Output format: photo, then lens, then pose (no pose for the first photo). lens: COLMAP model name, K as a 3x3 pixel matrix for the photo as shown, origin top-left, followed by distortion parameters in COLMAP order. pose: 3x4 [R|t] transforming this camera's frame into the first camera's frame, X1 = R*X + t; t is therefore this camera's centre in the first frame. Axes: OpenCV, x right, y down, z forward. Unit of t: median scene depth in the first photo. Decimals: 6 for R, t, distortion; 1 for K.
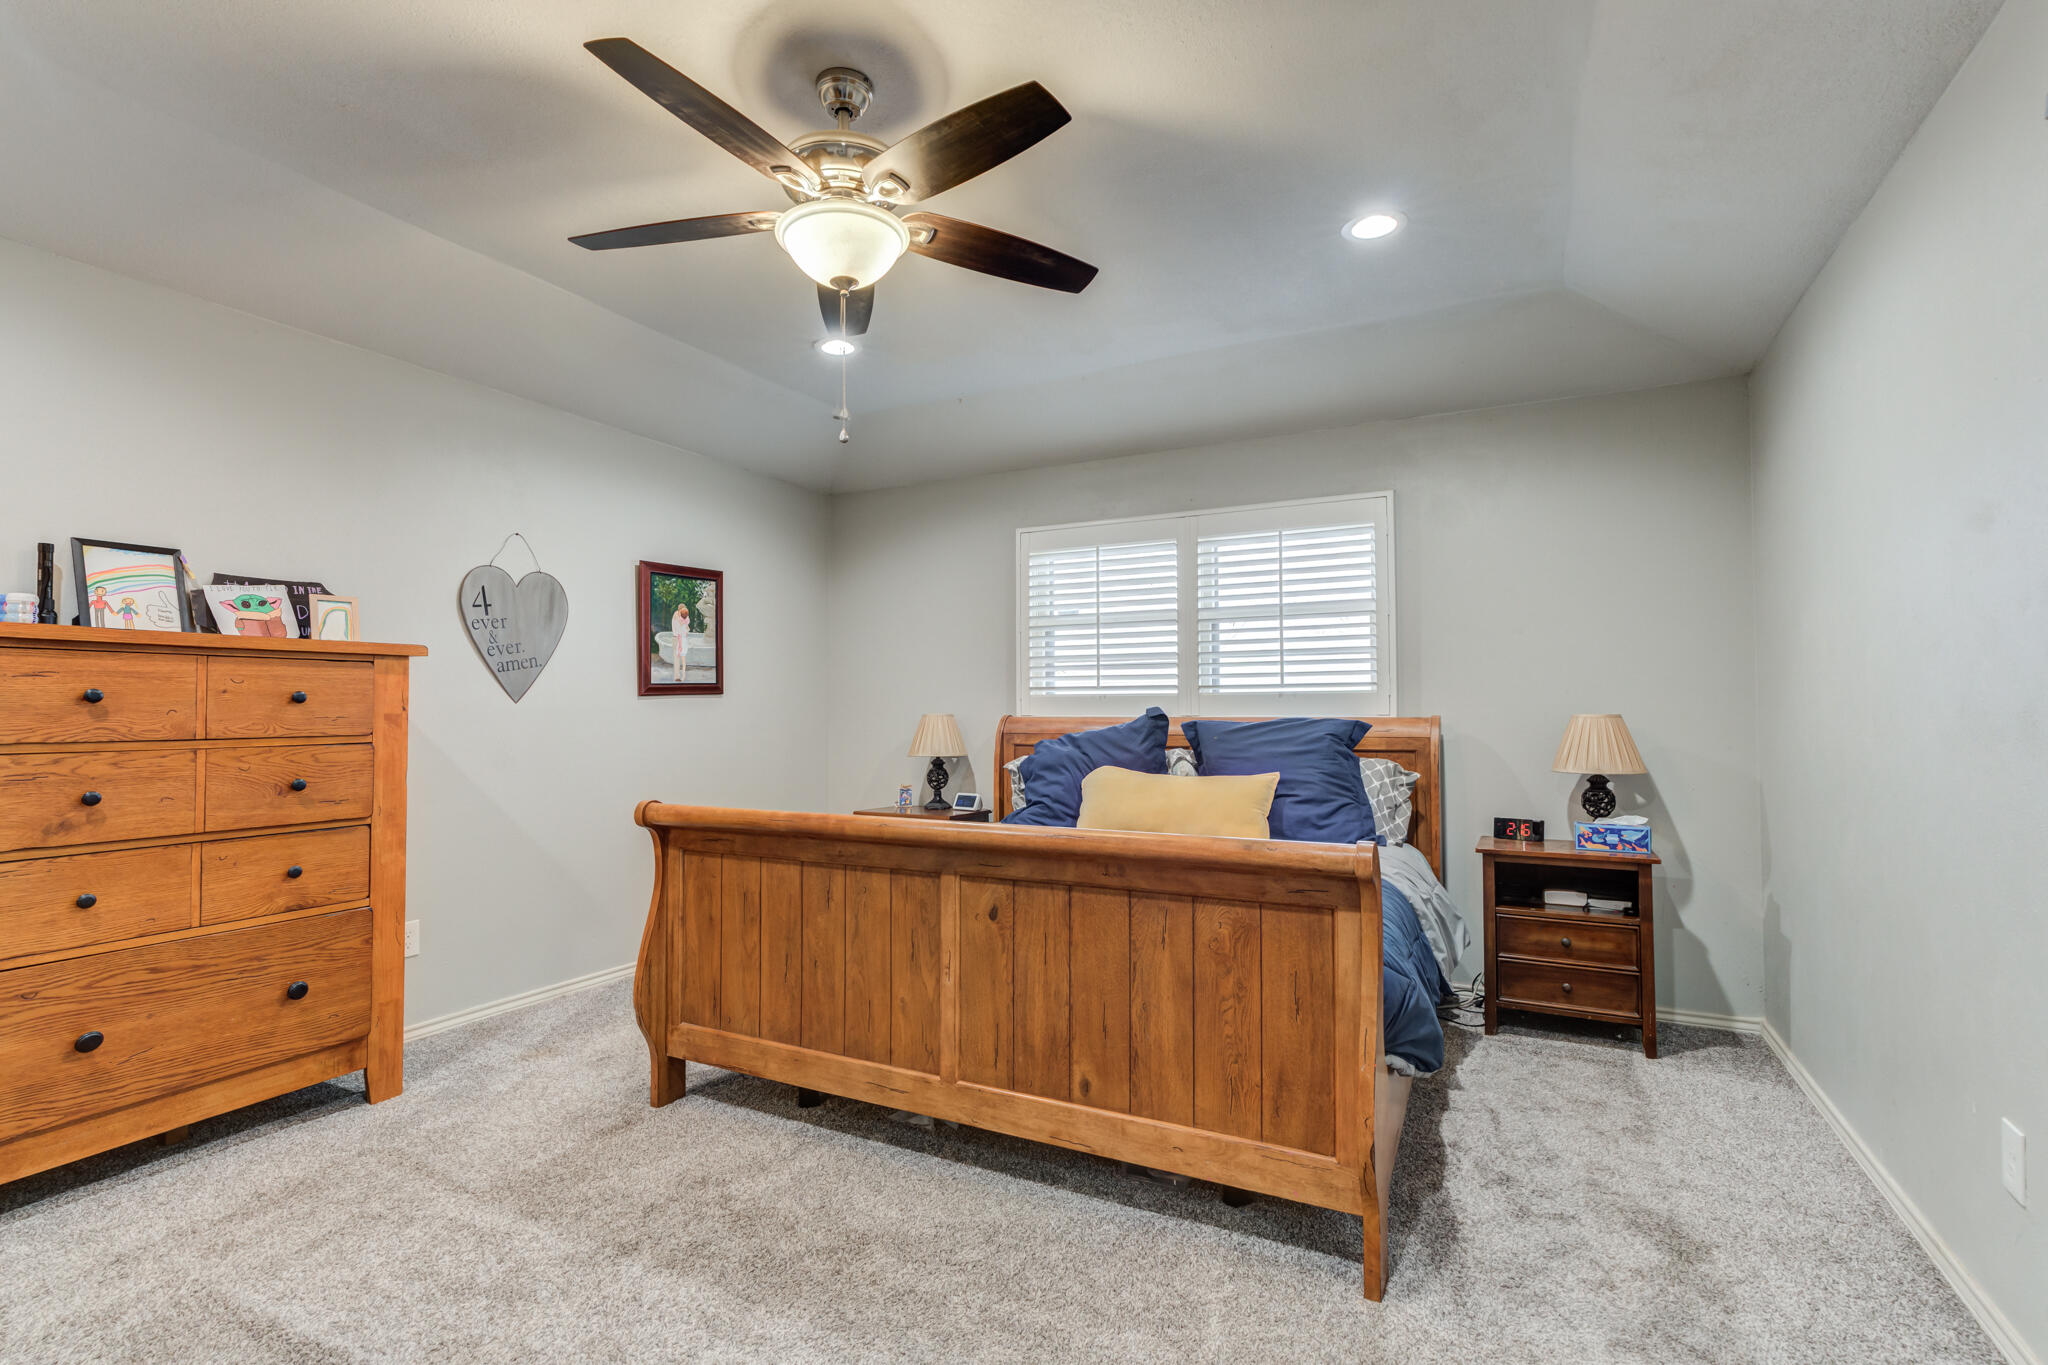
lens RADIAL K [[971.8, 0, 1030.0], [0, 971.8, 672.9], [0, 0, 1]] dist [0.008144, 0.002233]
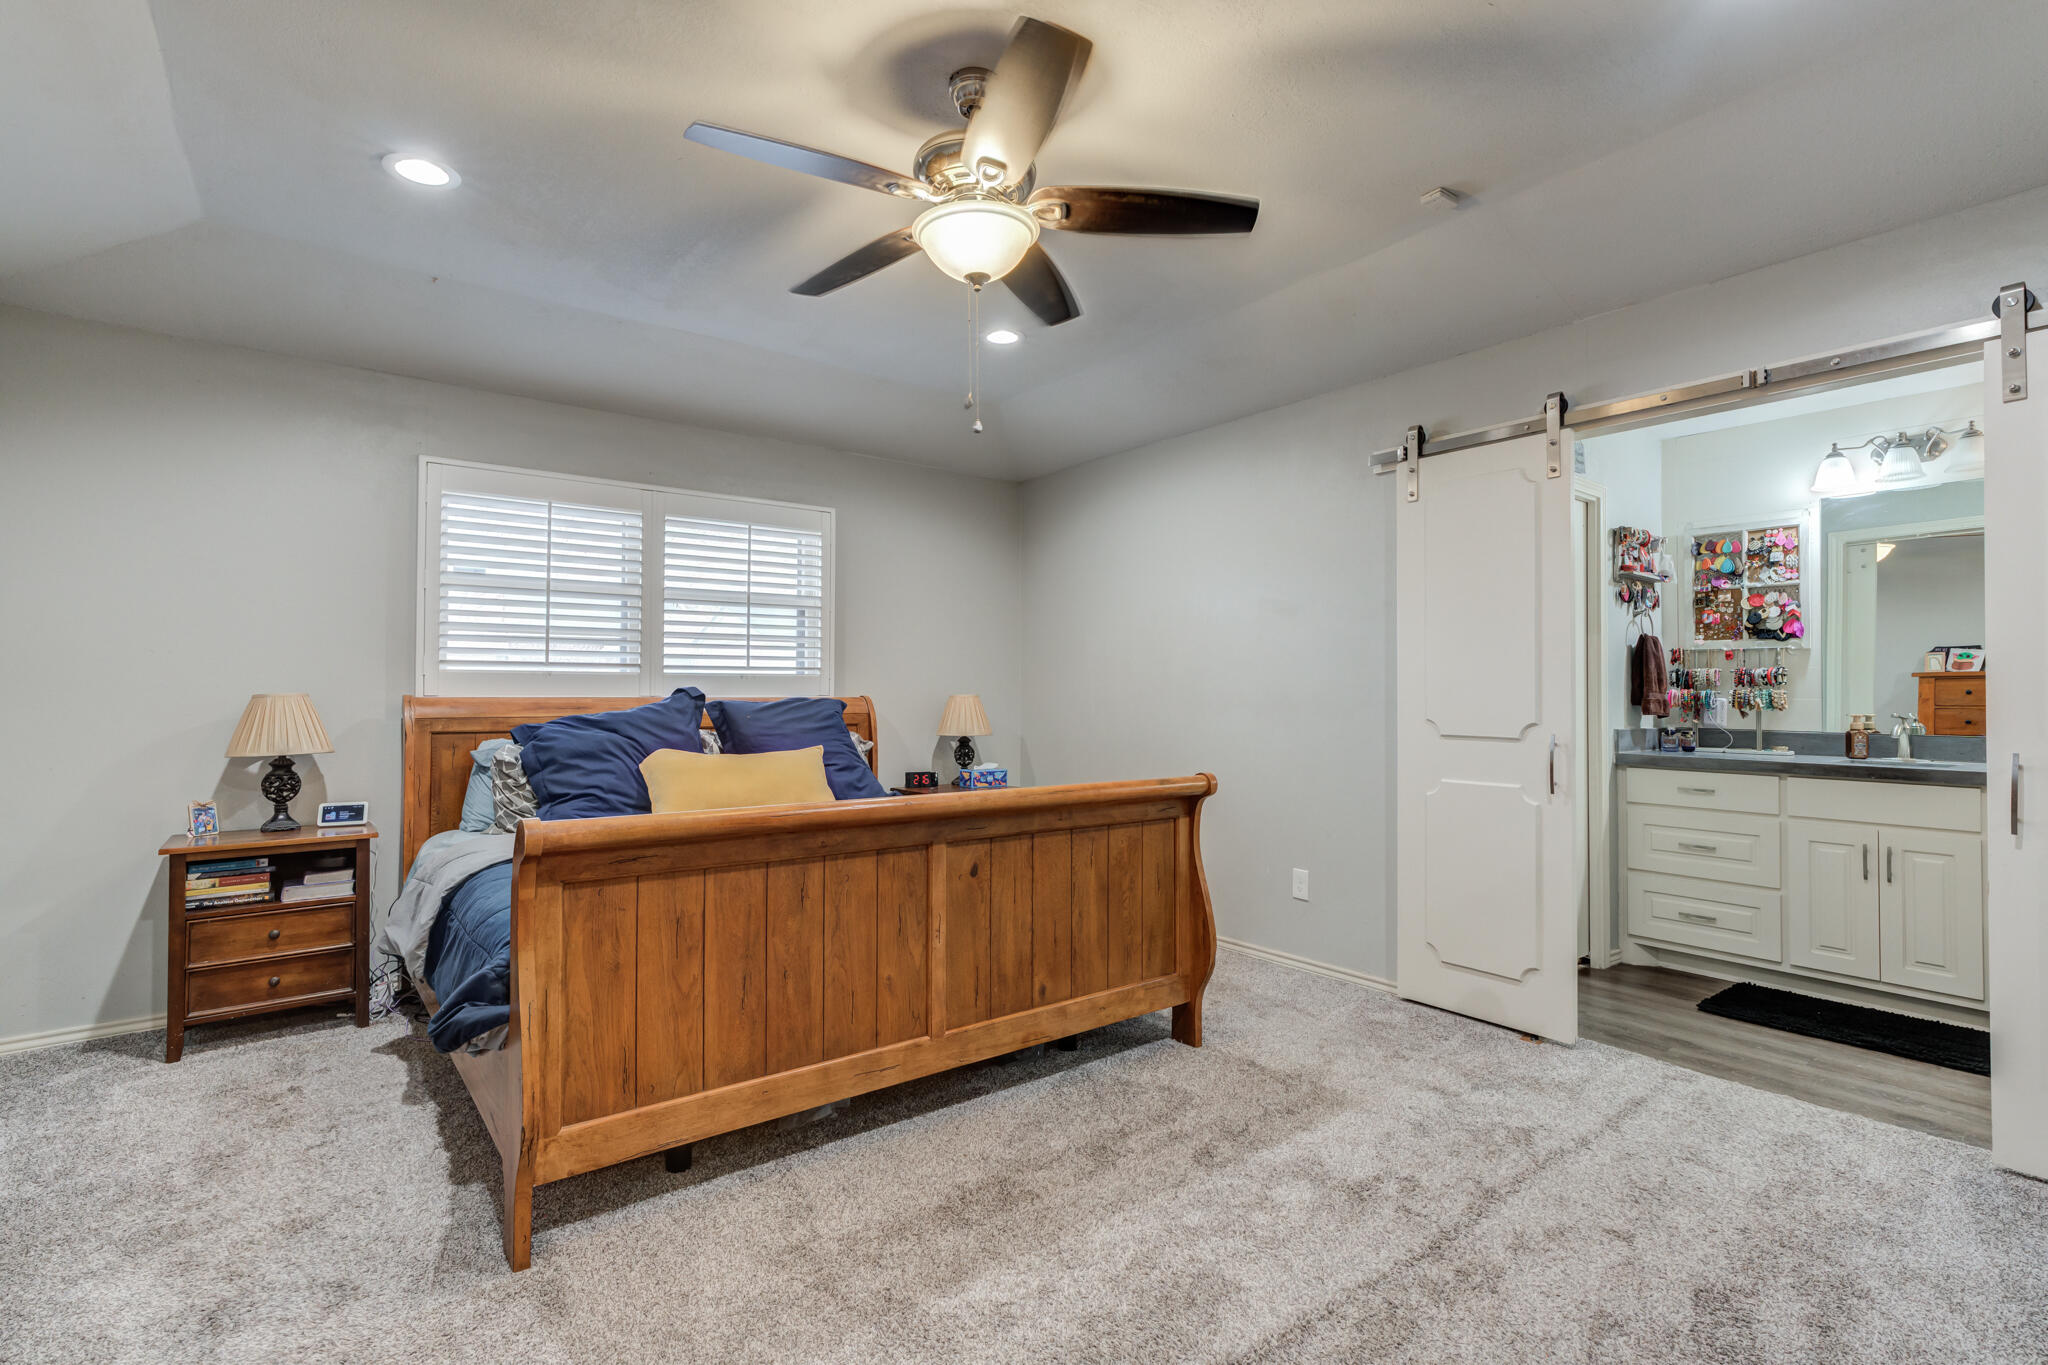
lens RADIAL K [[971.8, 0, 1000.7], [0, 971.8, 665.9], [0, 0, 1]] dist [0.008144, 0.002233]
pose [[0.418710, 0.028659, 0.907667, -0.980498], [-0.039873, 0.999118, -0.013153, 0.022020], [-0.907244, -0.030684, 0.419484, 0.471444]]
